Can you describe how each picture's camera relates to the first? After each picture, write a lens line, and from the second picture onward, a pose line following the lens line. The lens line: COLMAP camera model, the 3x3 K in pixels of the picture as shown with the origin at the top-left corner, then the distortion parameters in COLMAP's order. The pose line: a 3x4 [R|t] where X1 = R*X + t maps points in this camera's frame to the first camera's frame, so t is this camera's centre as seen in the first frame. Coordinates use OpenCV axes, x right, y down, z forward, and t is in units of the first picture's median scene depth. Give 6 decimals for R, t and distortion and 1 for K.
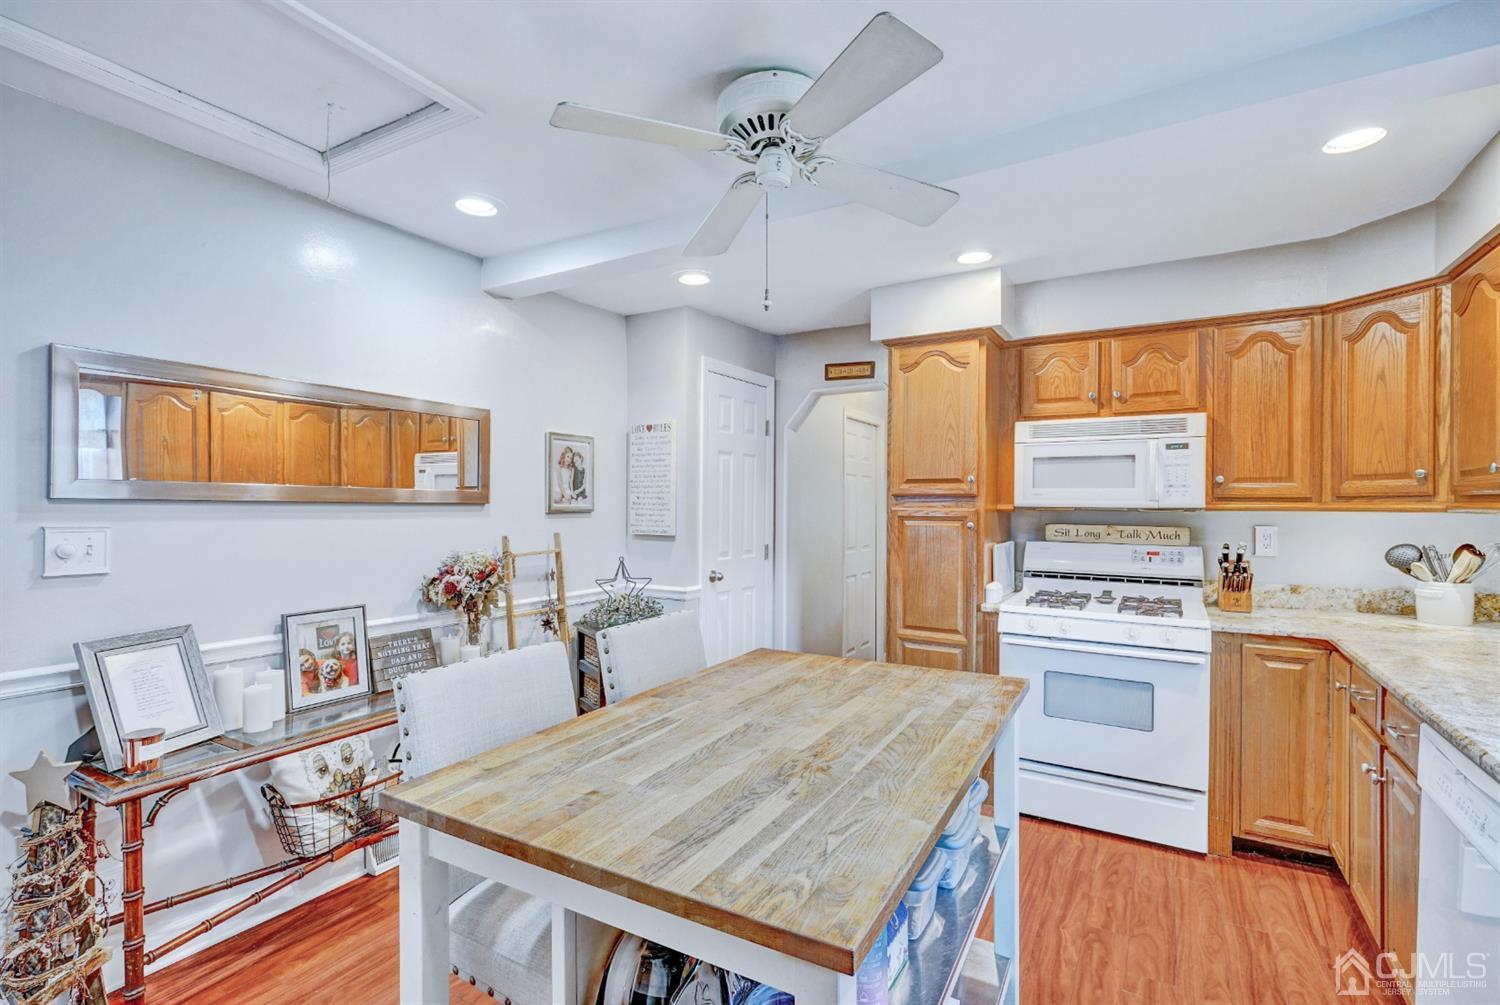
lens RADIAL K [[682.9, 0, 739.6], [0, 682.9, 510.7], [0, 0, 1]] dist [-0.007069, 0.001565]
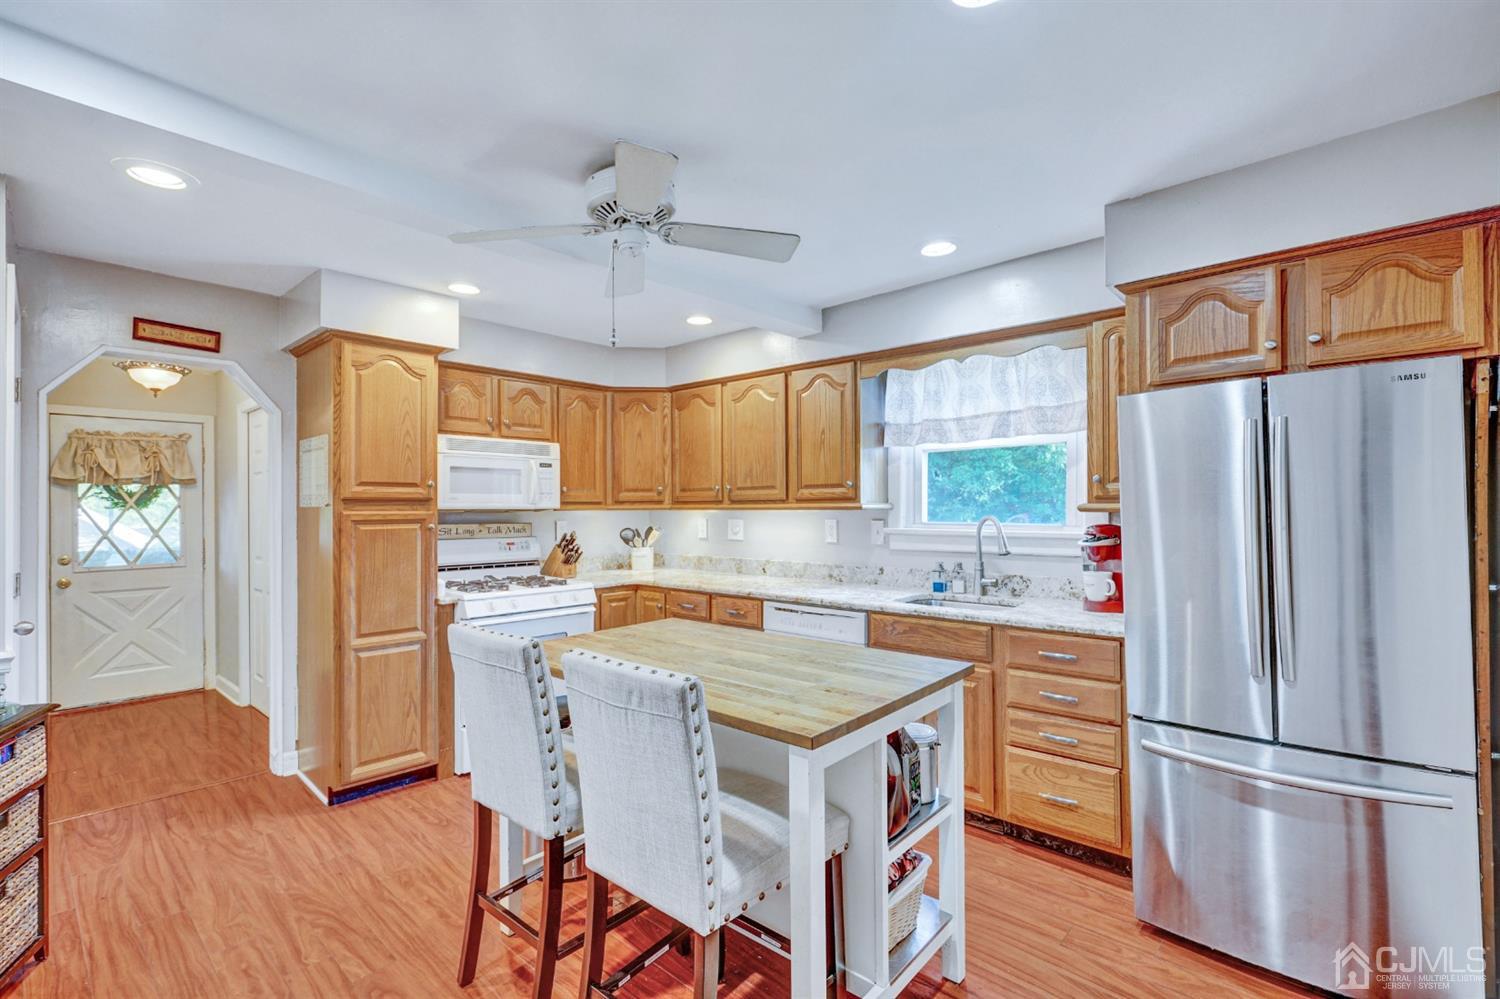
lens RADIAL K [[682.9, 0, 745.6], [0, 682.9, 503.7], [0, 0, 1]] dist [-0.007069, 0.001565]
pose [[0.192846, 0.000423, 0.981229, -0.675598], [0.014706, 0.999886, -0.003321, -0.004633], [-0.981119, 0.015071, 0.192818, 0.331469]]
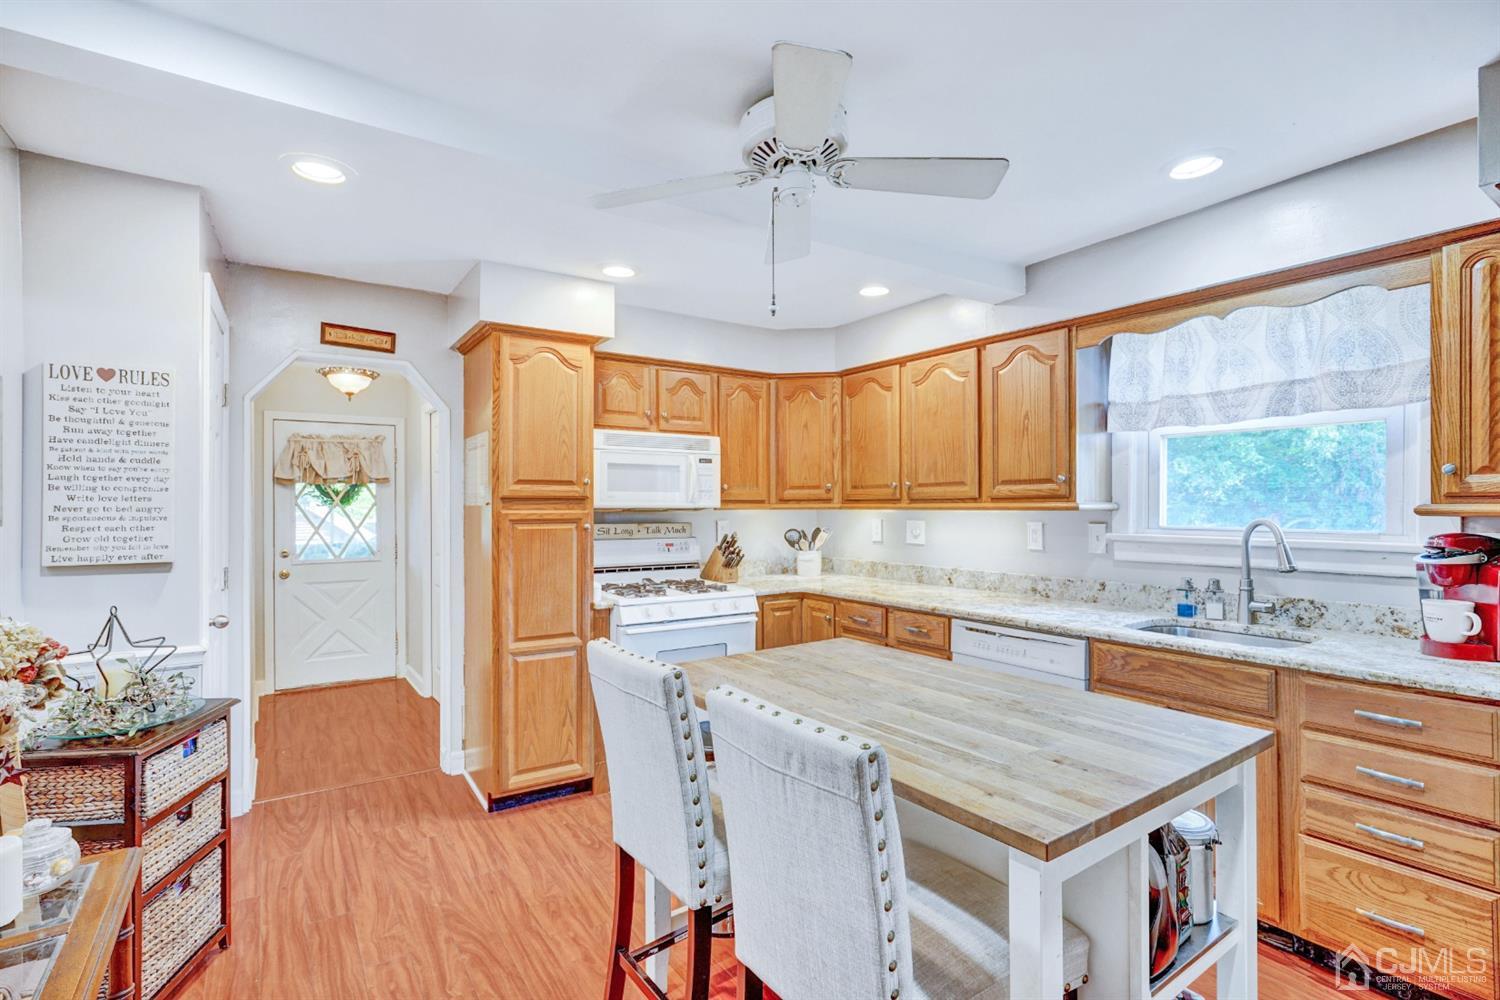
lens RADIAL K [[713.6, 0, 743.2], [0, 713.6, 503.7], [0, 0, 1]] dist [-0.002197, 0.001963]
pose [[0.424222, -0.002955, 0.905553, -0.574692], [0.012643, 0.999917, -0.002660, -0.008091], [-0.905470, 0.012577, 0.424224, 0.364578]]
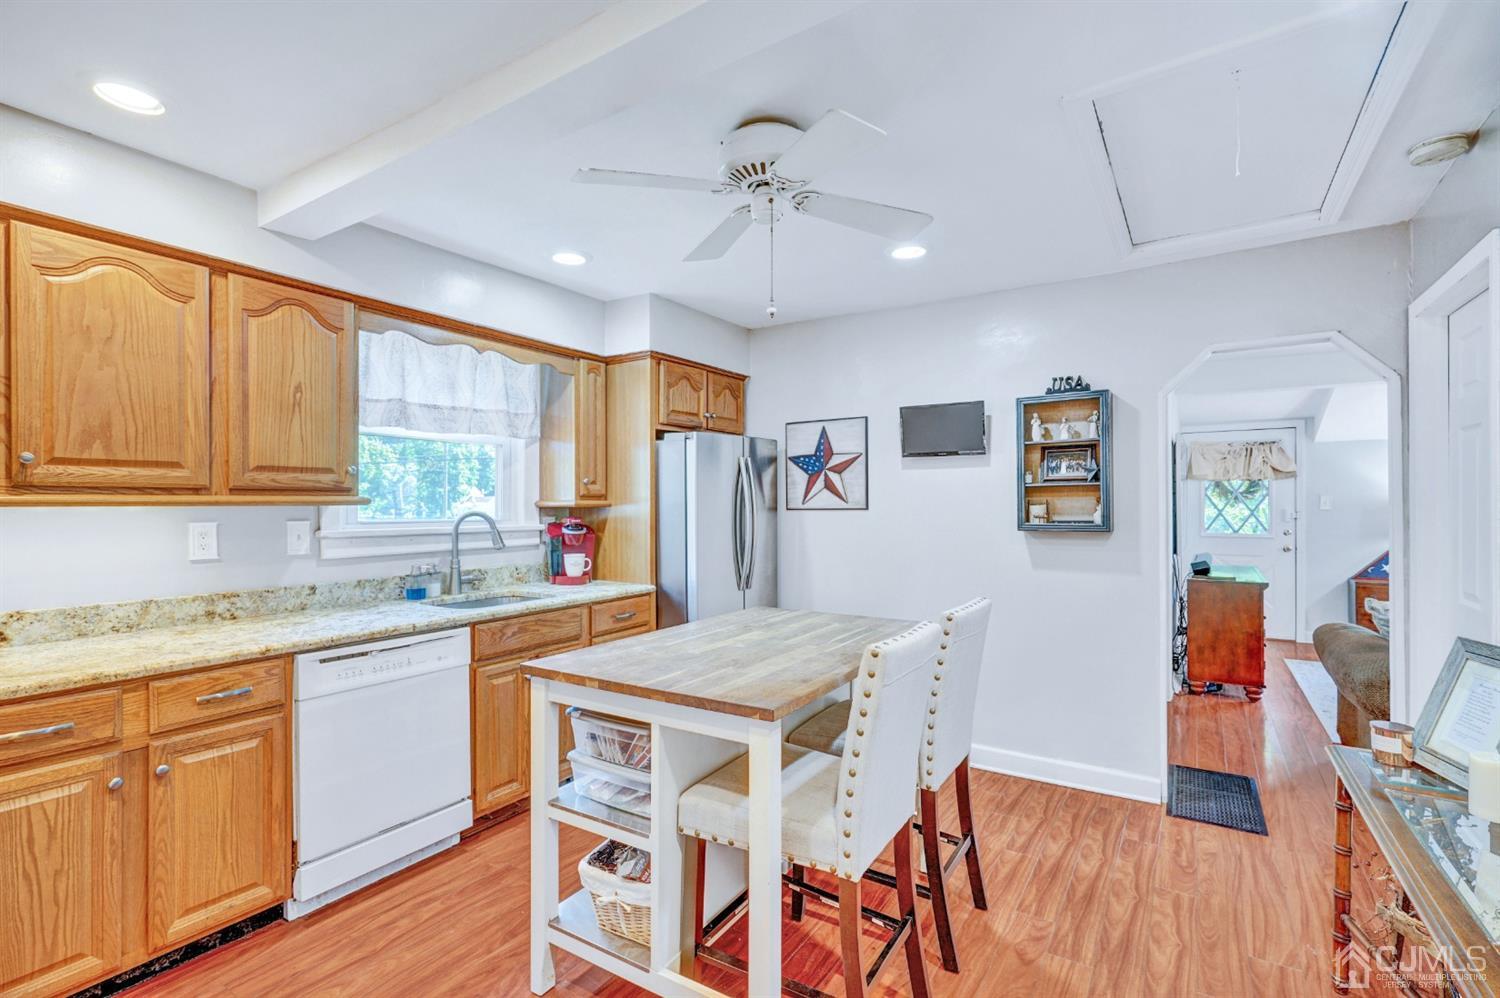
lens RADIAL K [[682.9, 0, 759.3], [0, 682.9, 504.5], [0, 0, 1]] dist [-0.007069, 0.001565]
pose [[-0.999718, -0.000607, 0.023759, 0.020155], [-0.000407, 0.999964, 0.008427, -0.003895], [-0.023763, 0.008414, -0.999682, 1.274649]]
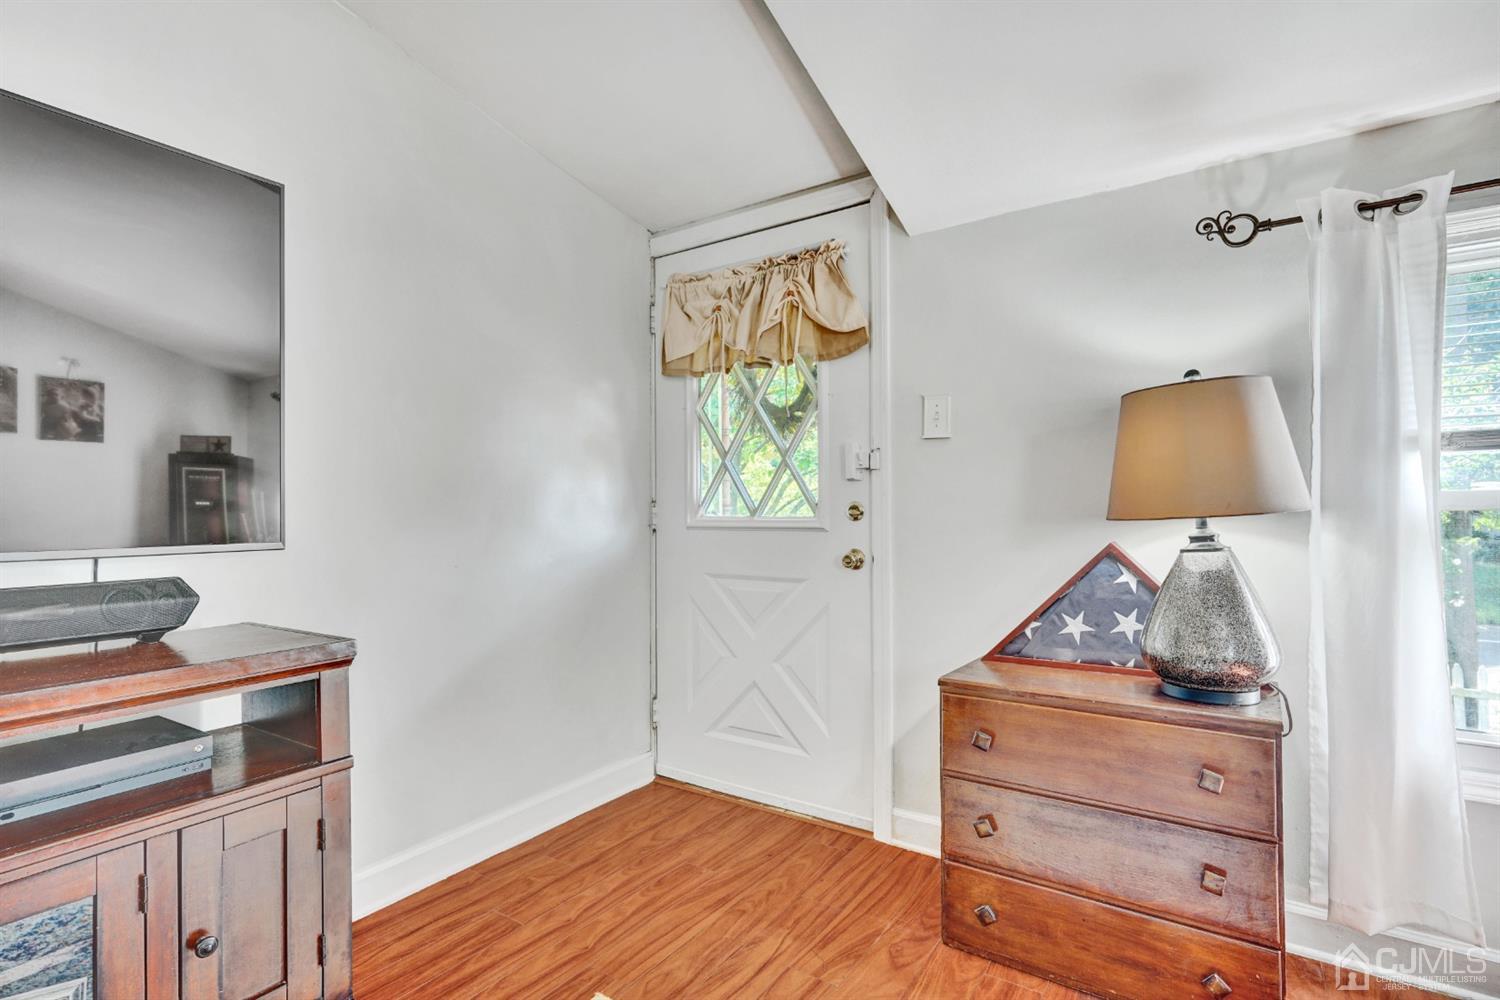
lens RADIAL K [[713.6, 0, 745.8], [0, 713.6, 503.8], [0, 0, 1]] dist [-0.002197, 0.001963]
pose [[-0.999288, 0.002443, 0.037640, -1.648645], [0.002501, 0.999996, 0.001497, 0.101335], [-0.037636, 0.001591, -0.999290, -0.266239]]
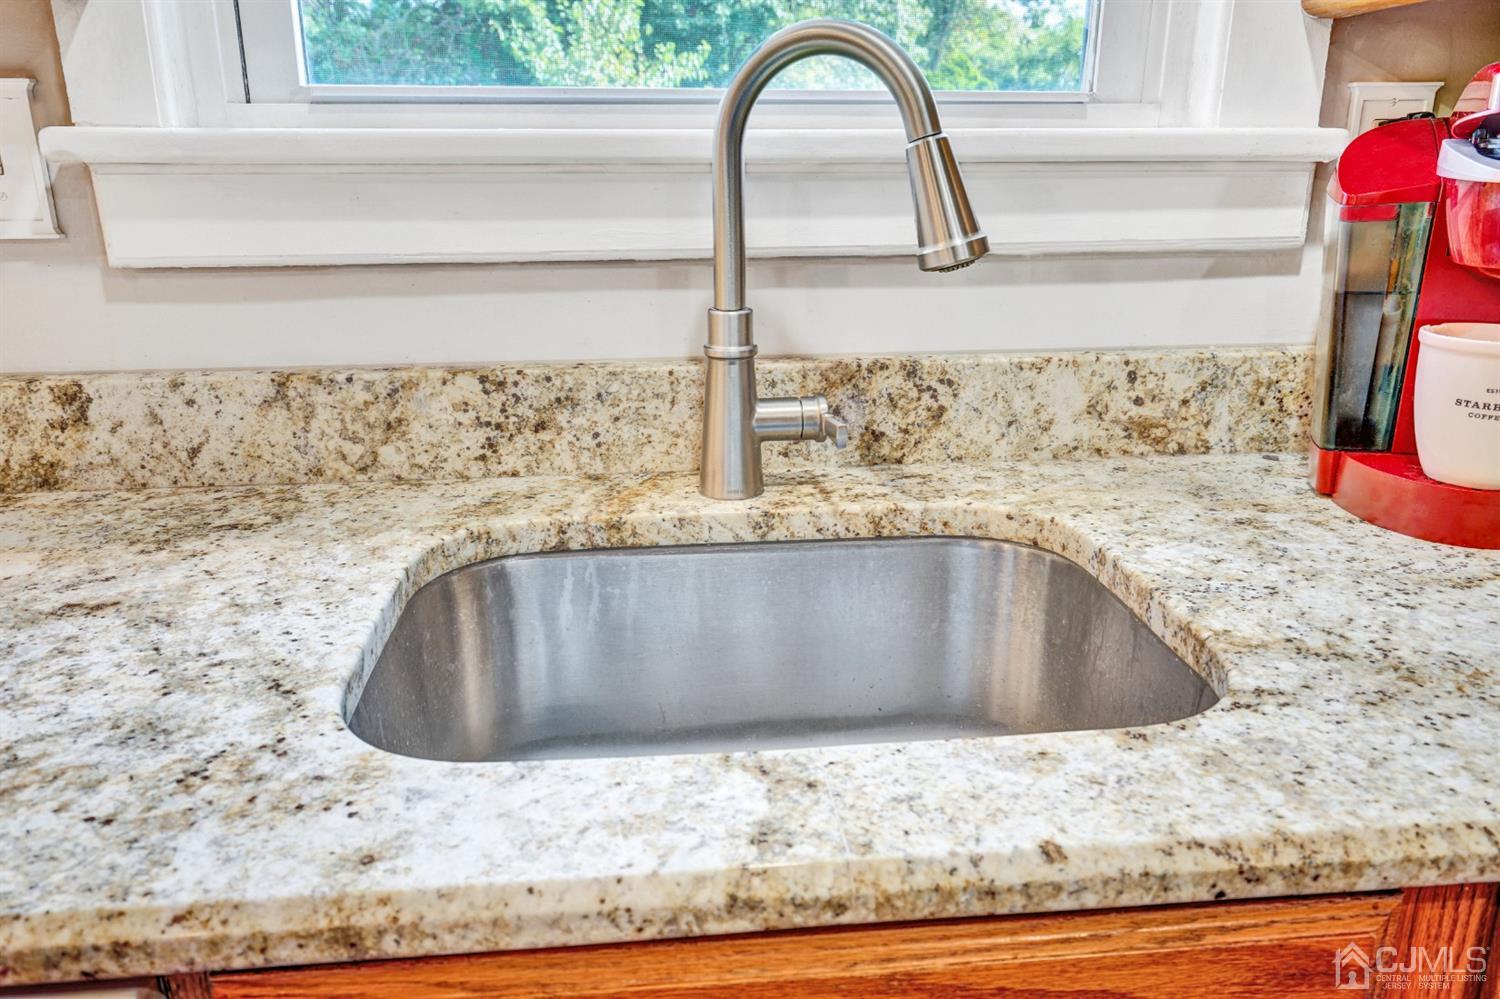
lens RADIAL K [[1104.4, 0, 749.6], [0, 1104.4, 500.0], [0, 0, 1]] dist [-0.004823, -0.002256]
pose [[-0.600177, -0.247843, 0.760501, 0.274610], [0.006807, 0.949167, 0.314700, 0.045817], [-0.799838, 0.194052, -0.567981, 0.362687]]
